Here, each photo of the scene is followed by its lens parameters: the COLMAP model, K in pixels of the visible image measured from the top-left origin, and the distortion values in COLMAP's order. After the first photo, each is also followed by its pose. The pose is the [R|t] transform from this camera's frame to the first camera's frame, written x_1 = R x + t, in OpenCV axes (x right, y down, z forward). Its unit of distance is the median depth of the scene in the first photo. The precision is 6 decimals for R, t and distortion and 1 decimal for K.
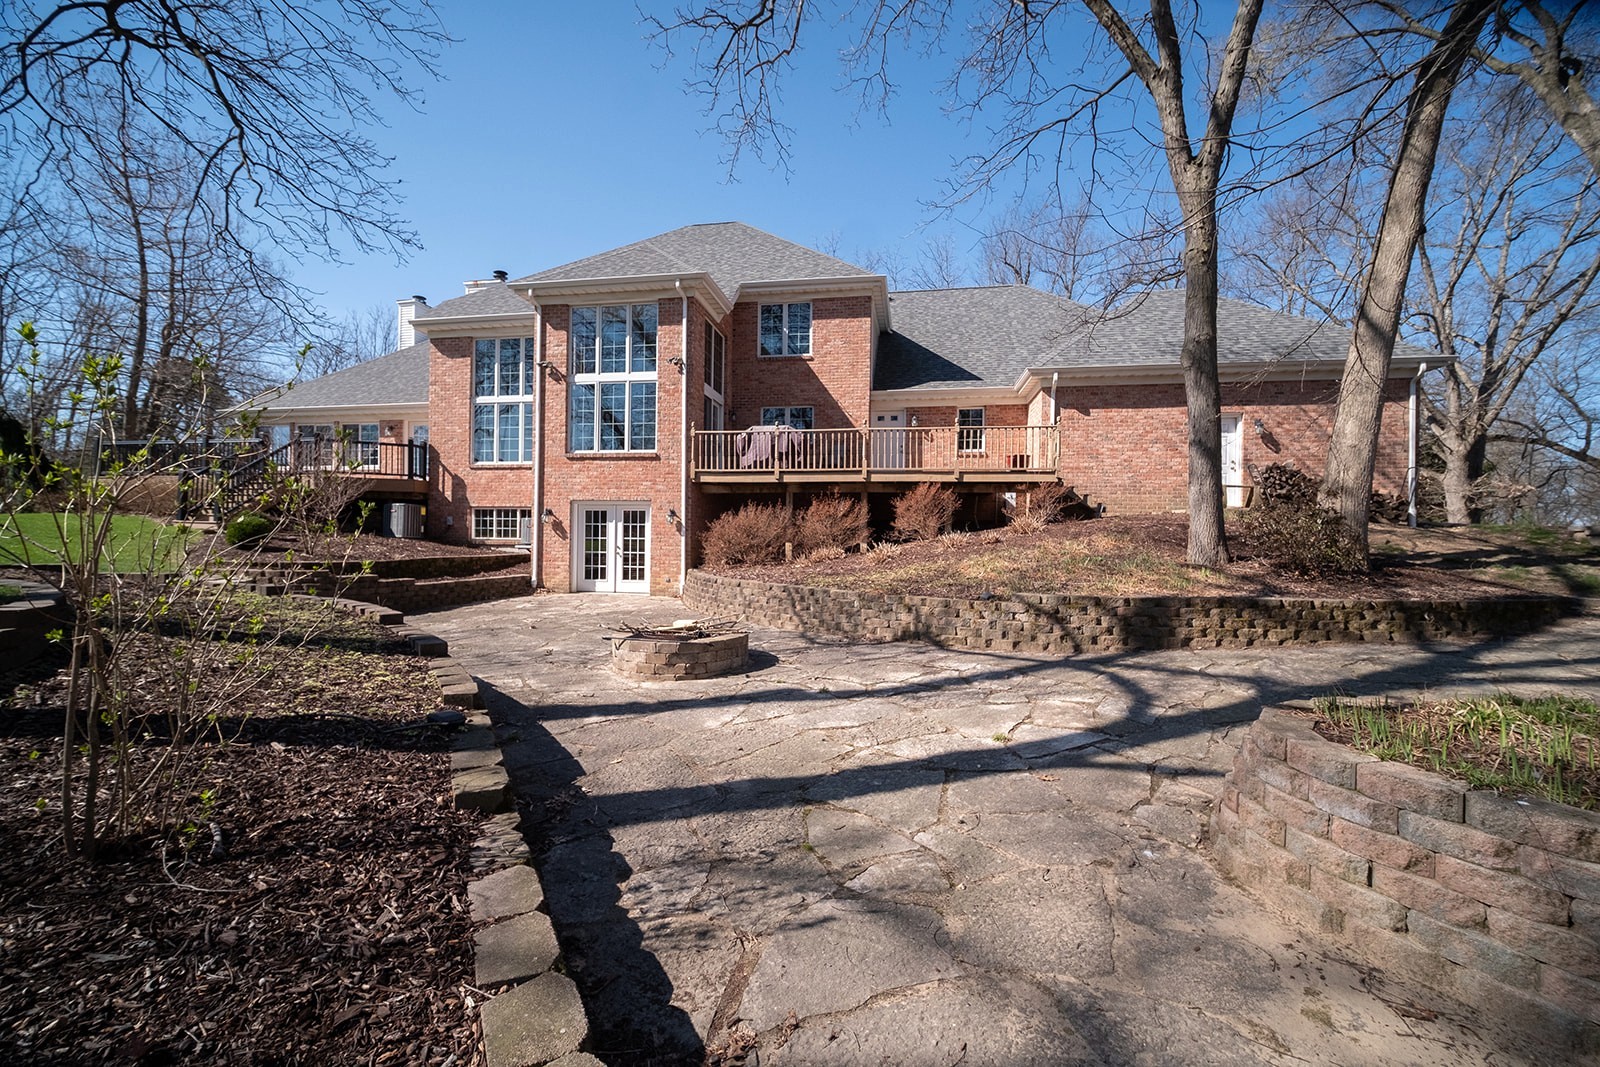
lens RADIAL K [[585.6, 0, 840.8], [0, 585.6, 533.7], [0, 0, 1]] dist [-0.000568, -0.000161]
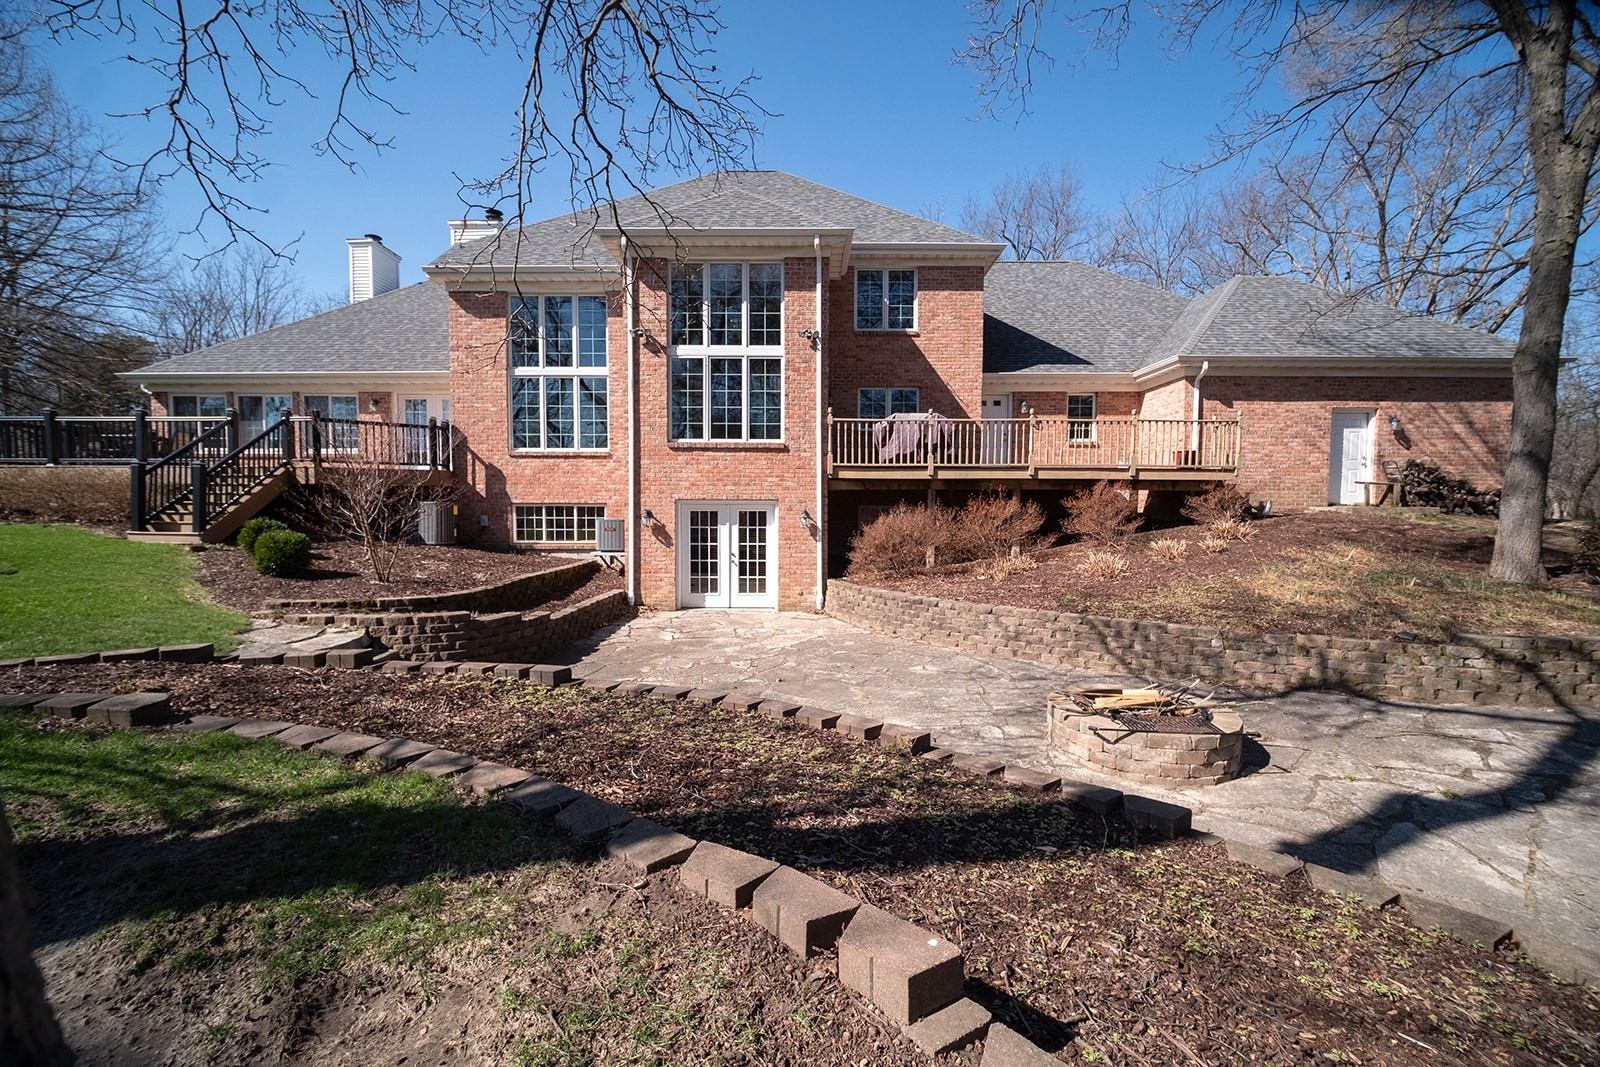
lens RADIAL K [[593.4, 0, 847.6], [0, 593.4, 533.7], [0, 0, 1]] dist [-0.001676, 0.000064]
pose [[0.988693, -0.013433, 0.149350, -0.345513], [0.006793, 0.998969, 0.044884, -0.044554], [-0.149799, -0.043362, 0.987765, 0.131232]]
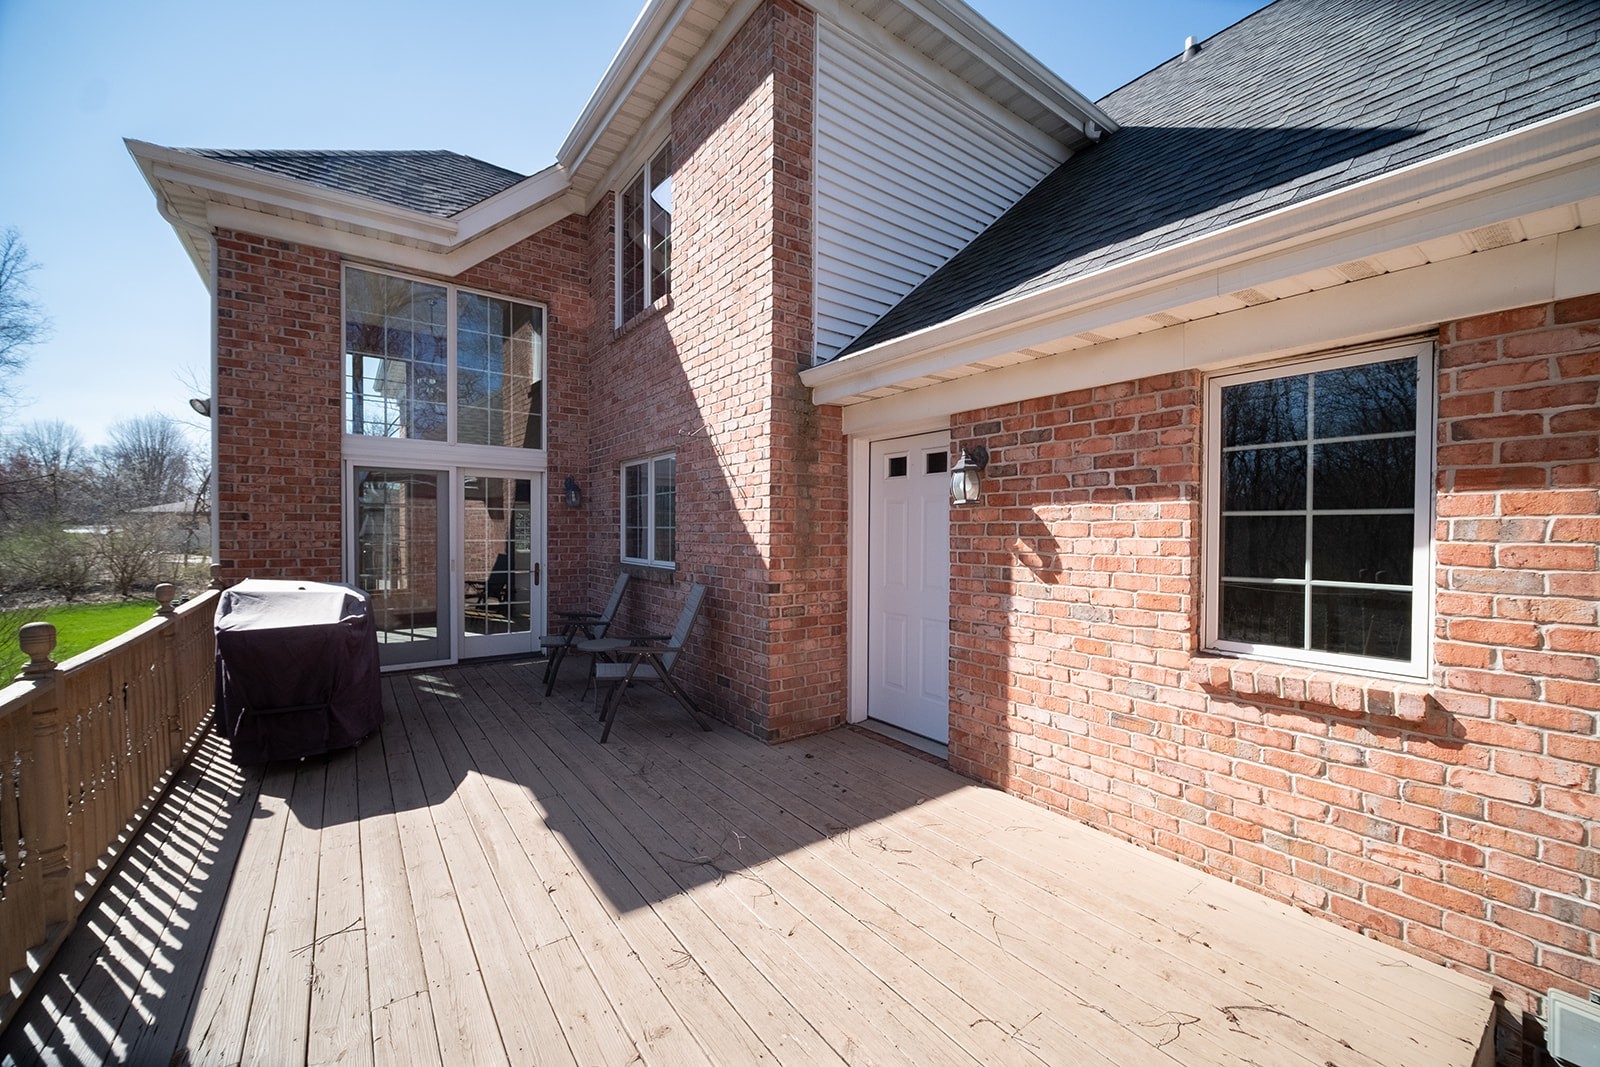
lens RADIAL K [[625.0, 0, 828.3], [0, 625.0, 533.9], [0, 0, 1]] dist [-0.001962, 0.000102]
pose [[0.719417, 0.002946, -0.694572, 0.291624], [0.001386, 0.999983, 0.005677, -0.207456], [0.694577, -0.005047, 0.719401, 0.960074]]
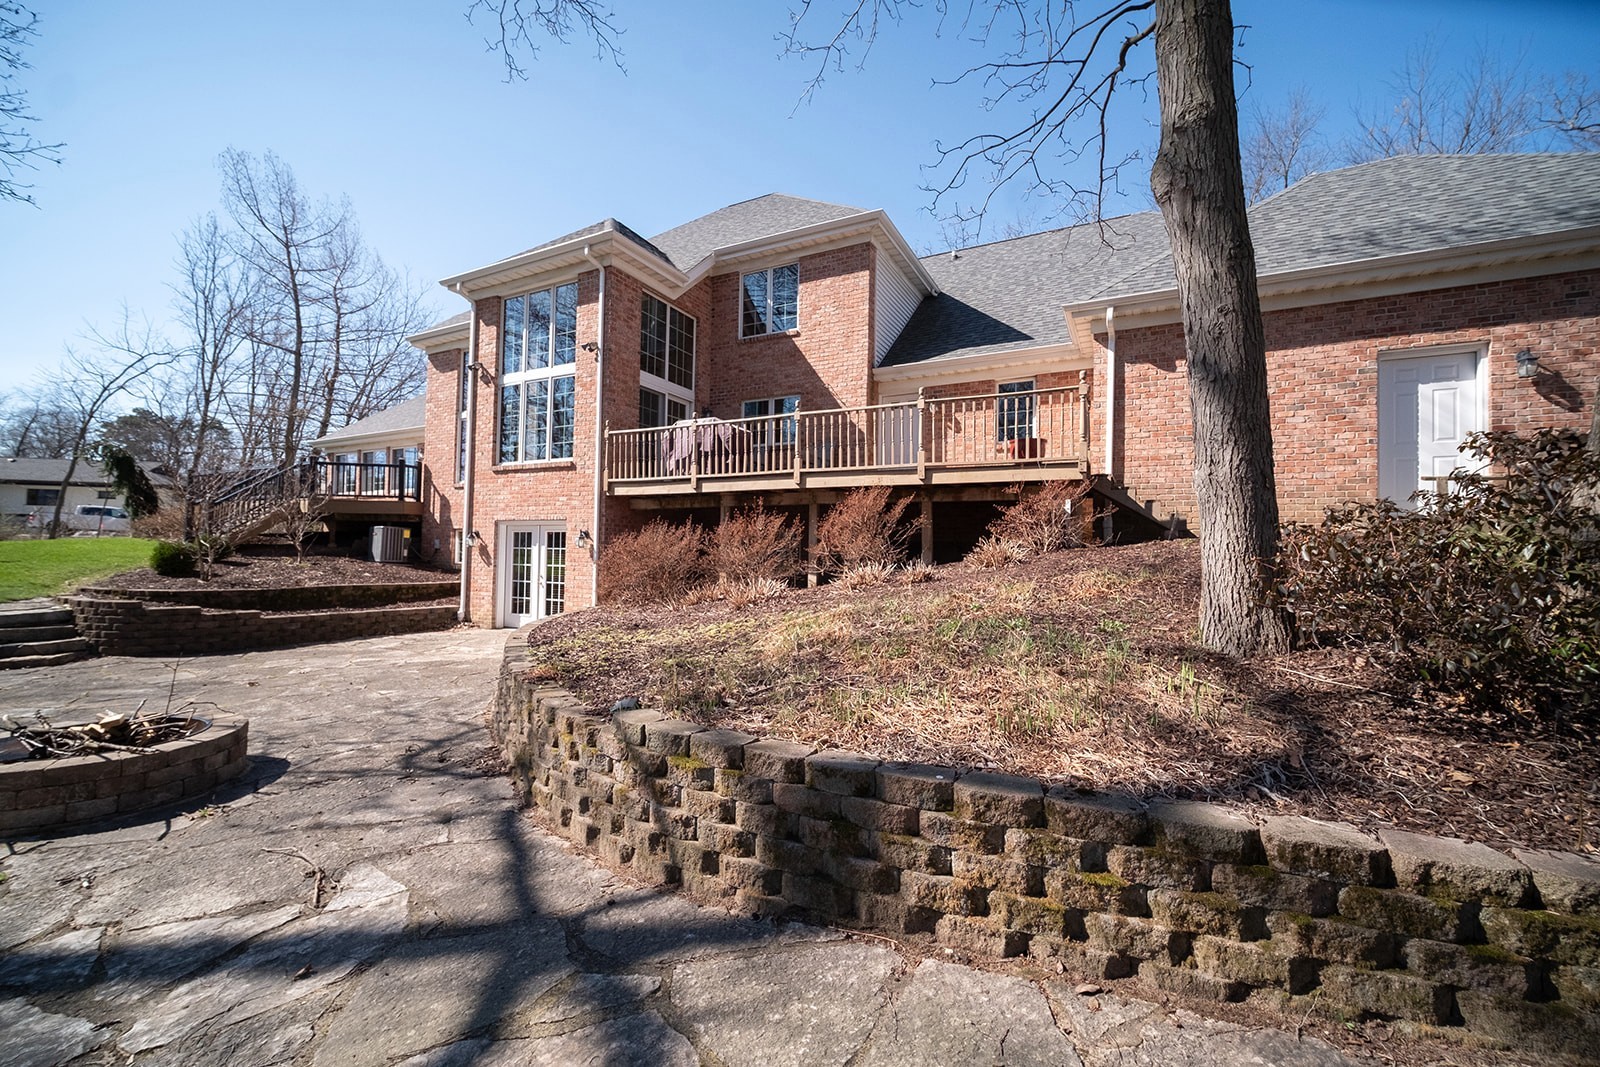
lens RADIAL K [[625.0, 0, 828.3], [0, 625.0, 533.9], [0, 0, 1]] dist [-0.001962, 0.000102]
pose [[0.952079, -0.005728, -0.305797, 0.281735], [-0.004918, 0.999409, -0.034034, -0.008751], [0.305811, 0.033907, 0.951488, 0.278595]]
